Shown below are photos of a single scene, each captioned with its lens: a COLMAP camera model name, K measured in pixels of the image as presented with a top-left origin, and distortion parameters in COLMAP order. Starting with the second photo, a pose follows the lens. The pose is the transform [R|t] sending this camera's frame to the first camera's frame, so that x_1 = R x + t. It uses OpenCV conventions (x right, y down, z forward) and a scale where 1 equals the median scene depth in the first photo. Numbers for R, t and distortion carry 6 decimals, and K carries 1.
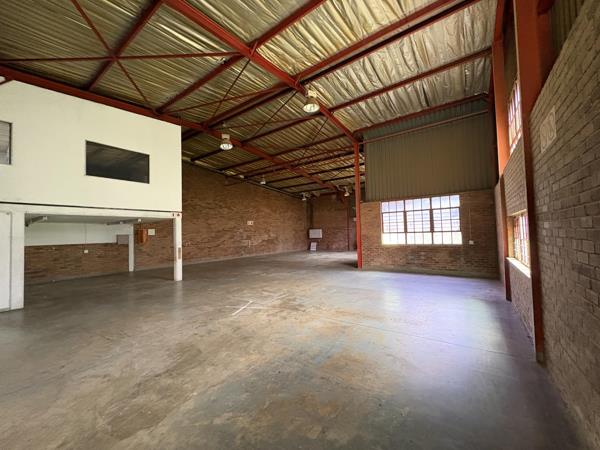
lens RADIAL K [[241.0, 0, 301.3], [0, 241.0, 226.3], [0, 0, 1]] dist [0.002880, -0.000210]
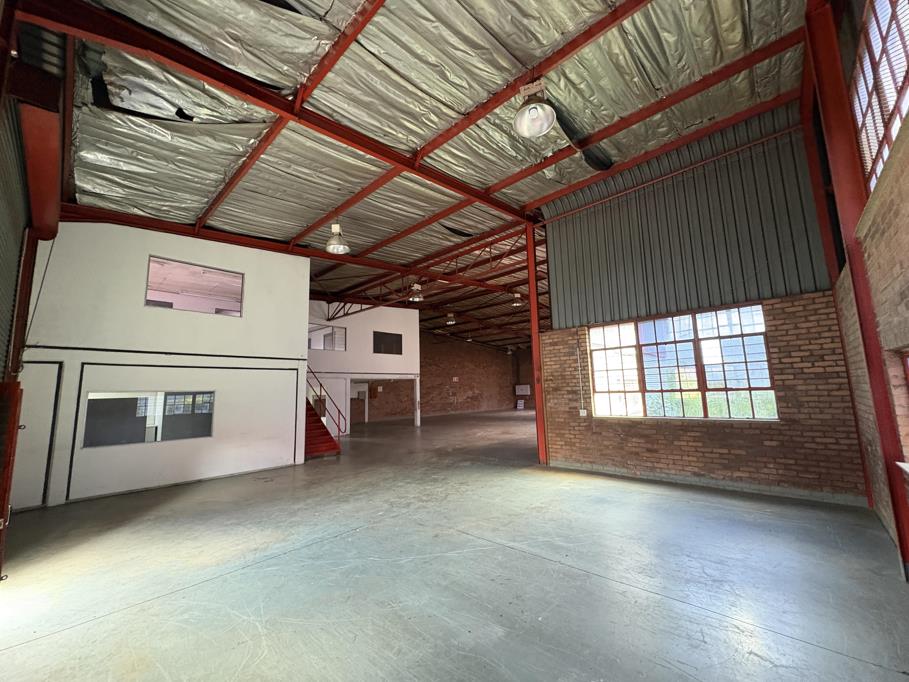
lens RADIAL K [[365.2, 0, 454.0], [0, 365.2, 339.7], [0, 0, 1]] dist [0.002880, -0.000210]
pose [[0.991979, -0.019321, -0.124915, -0.044415], [0.006028, 0.994356, -0.105927, -0.027341], [0.126256, 0.104324, 0.986497, -0.825758]]
